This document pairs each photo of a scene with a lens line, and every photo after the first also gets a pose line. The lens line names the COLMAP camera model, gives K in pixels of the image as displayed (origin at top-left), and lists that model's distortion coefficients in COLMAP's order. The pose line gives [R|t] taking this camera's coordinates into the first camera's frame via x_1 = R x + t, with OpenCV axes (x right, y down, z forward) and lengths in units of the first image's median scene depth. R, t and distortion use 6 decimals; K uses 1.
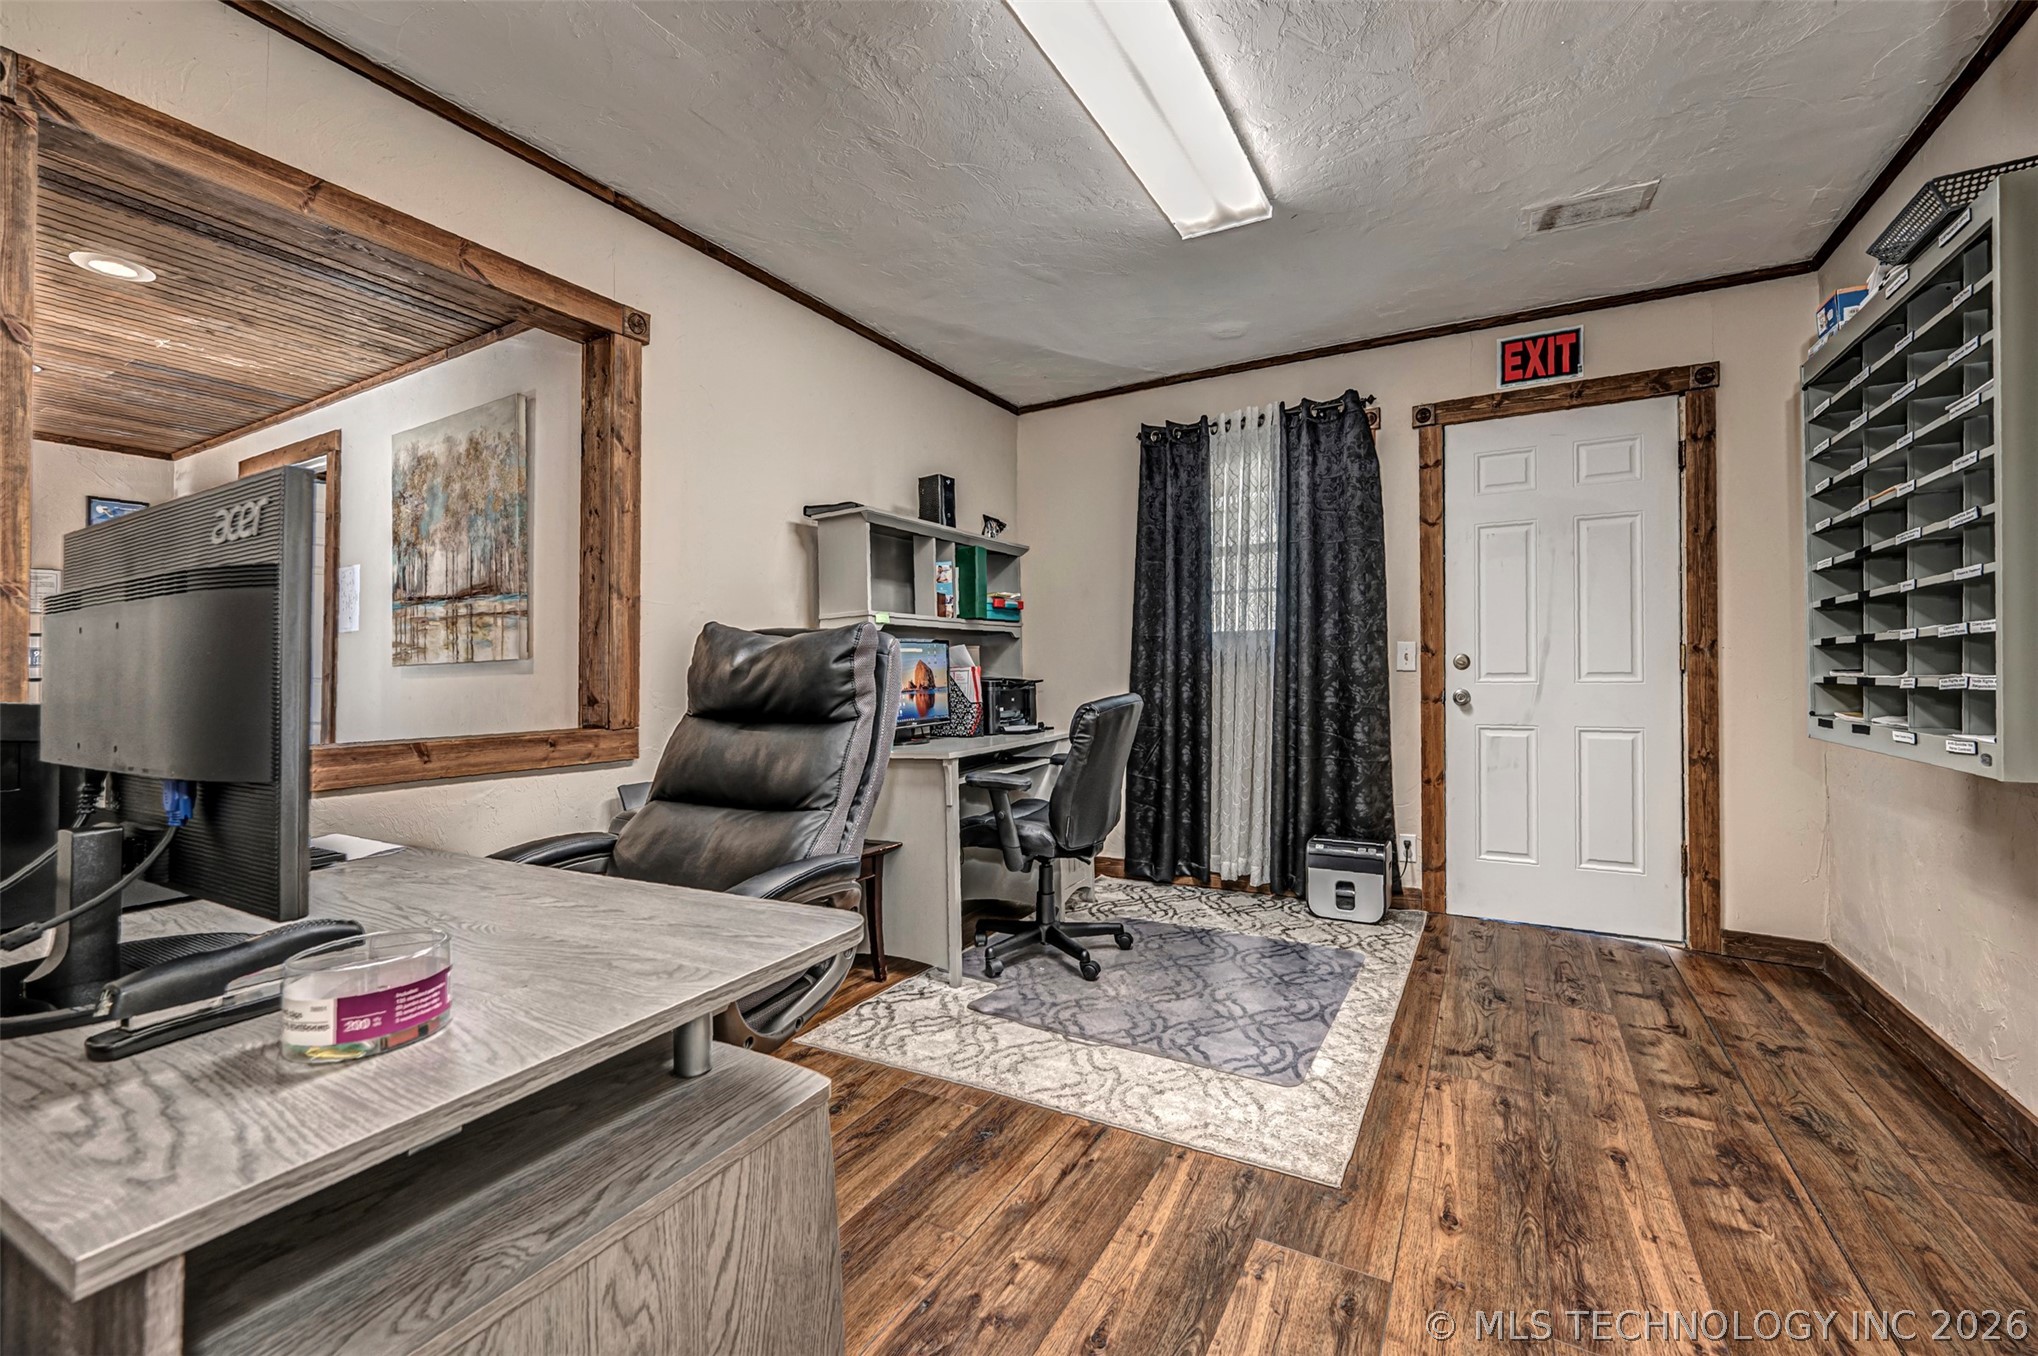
lens RADIAL K [[835.1, 0, 1019.3], [0, 835.1, 667.6], [0, 0, 1]] dist [0.002543, -0.000052]
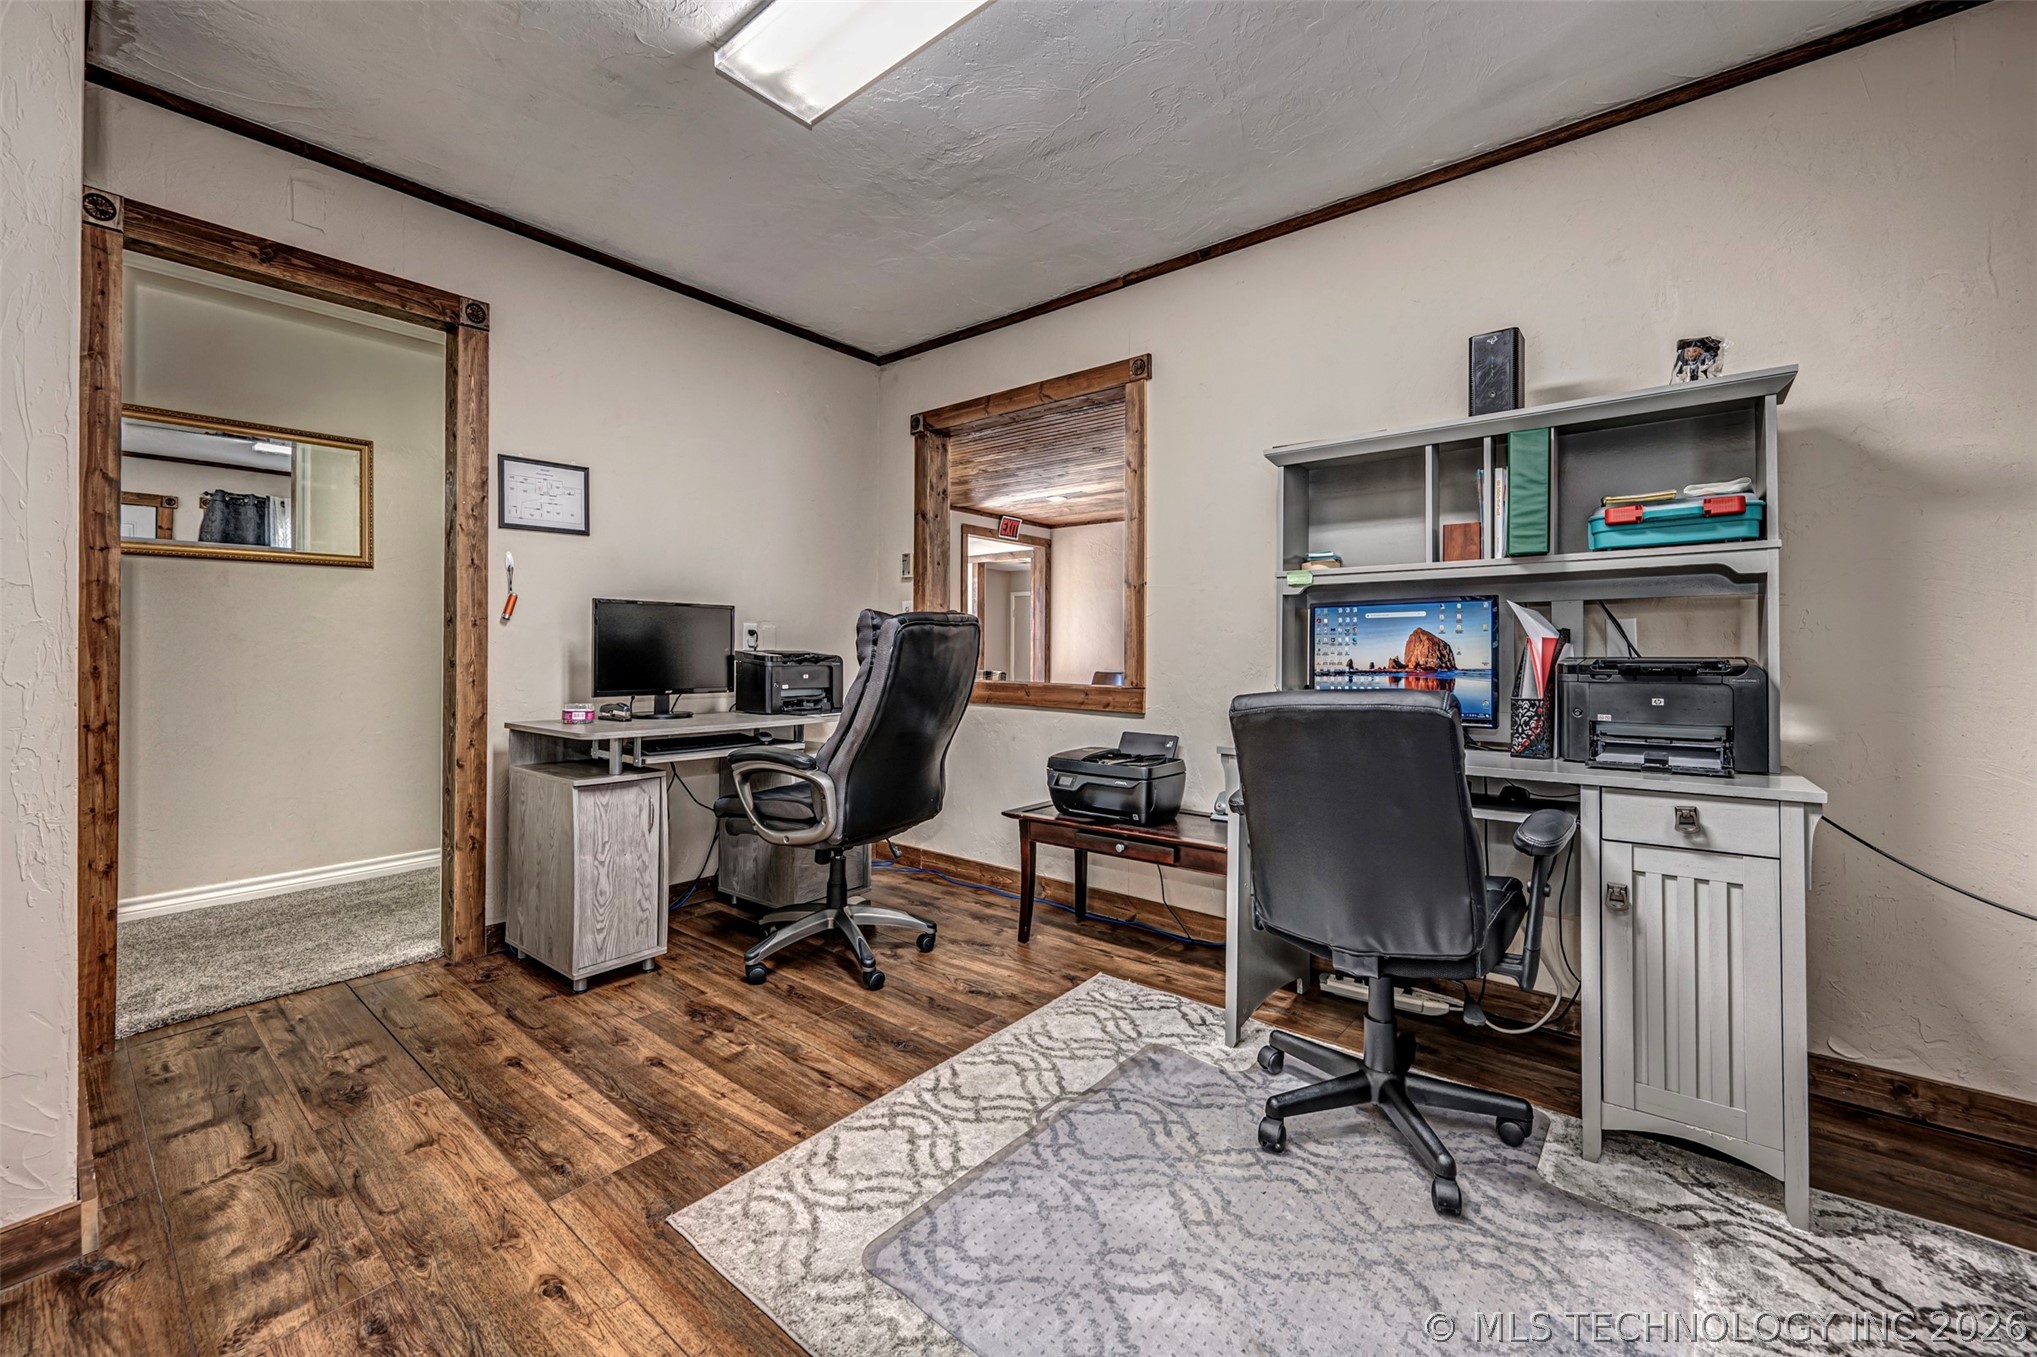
lens RADIAL K [[805.4, 0, 980.7], [0, 805.4, 644.8], [0, 0, 1]] dist [-0.000139, 0.001017]
pose [[-0.192057, 0.002573, -0.981380, 1.010733], [0.003928, 0.999991, 0.001853, 0.004031], [0.981376, -0.003499, -0.192065, 1.300177]]
